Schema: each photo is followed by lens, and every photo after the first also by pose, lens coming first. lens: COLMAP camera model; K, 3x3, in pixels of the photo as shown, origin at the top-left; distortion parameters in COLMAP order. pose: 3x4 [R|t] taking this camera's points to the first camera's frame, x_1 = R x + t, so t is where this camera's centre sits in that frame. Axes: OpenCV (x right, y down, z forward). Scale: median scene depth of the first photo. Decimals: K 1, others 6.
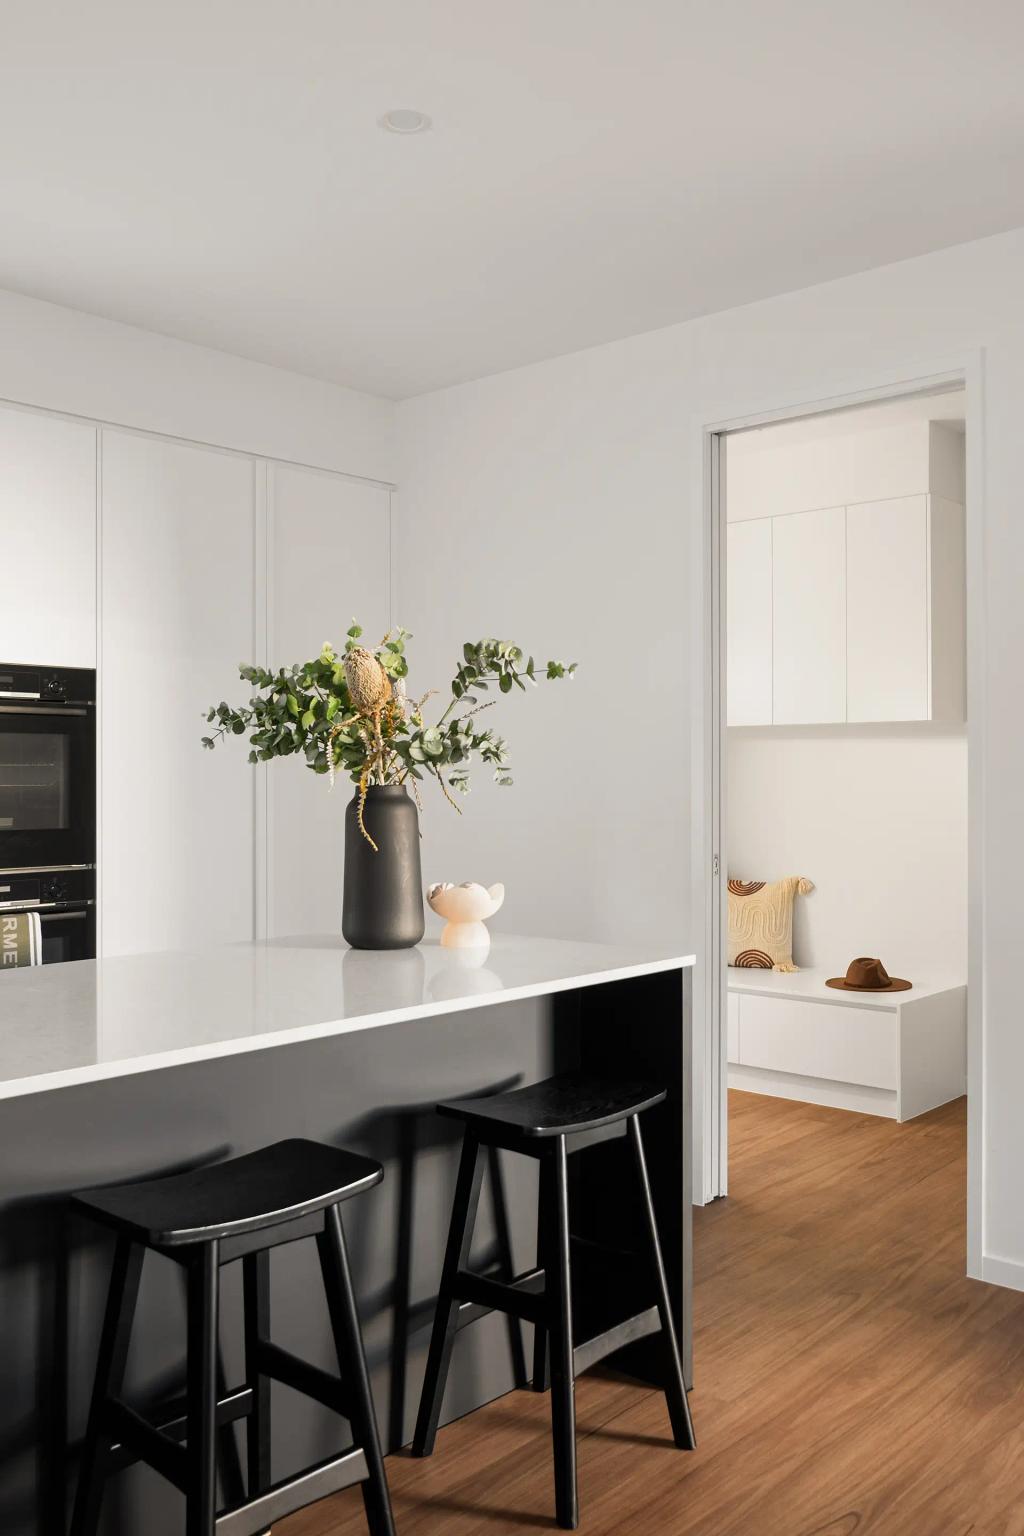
lens RADIAL K [[1328.9, 0, 513.6], [0, 1328.9, 772.1], [0, 0, 1]] dist [0.010187, 0.005401]
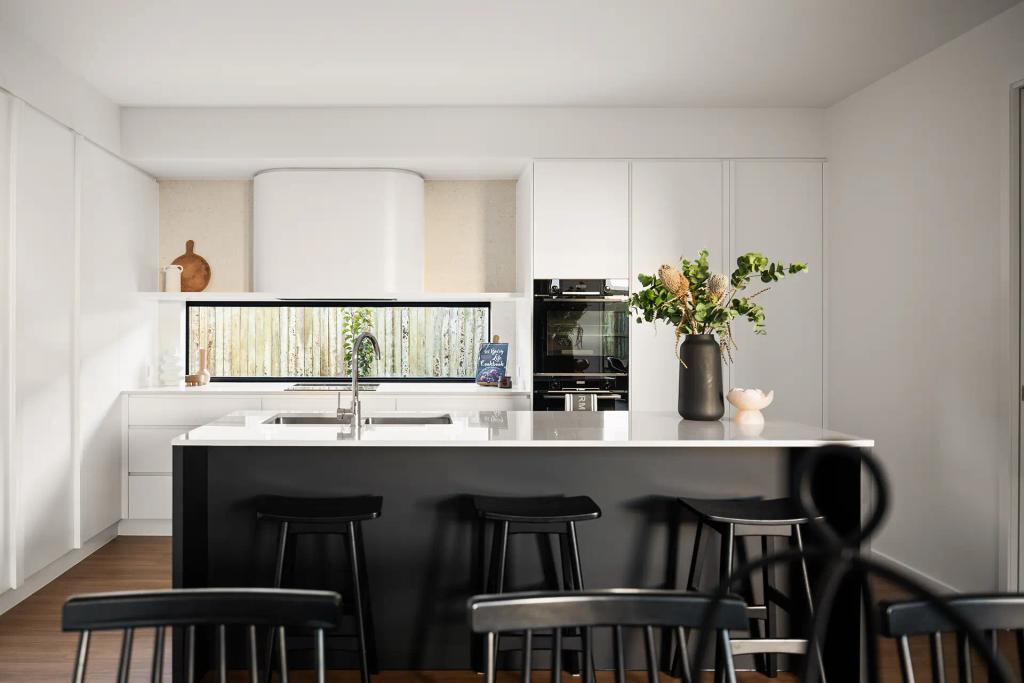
lens RADIAL K [[814.1, 0, 510.7], [0, 814.1, 338.2], [0, 0, 1]] dist [0.002916, 0.002435]
pose [[0.679921, 0.004094, -0.733274, 0.564098], [0.000213, 0.999983, 0.005781, 0.008079], [0.733286, -0.004087, 0.679909, 0.006364]]
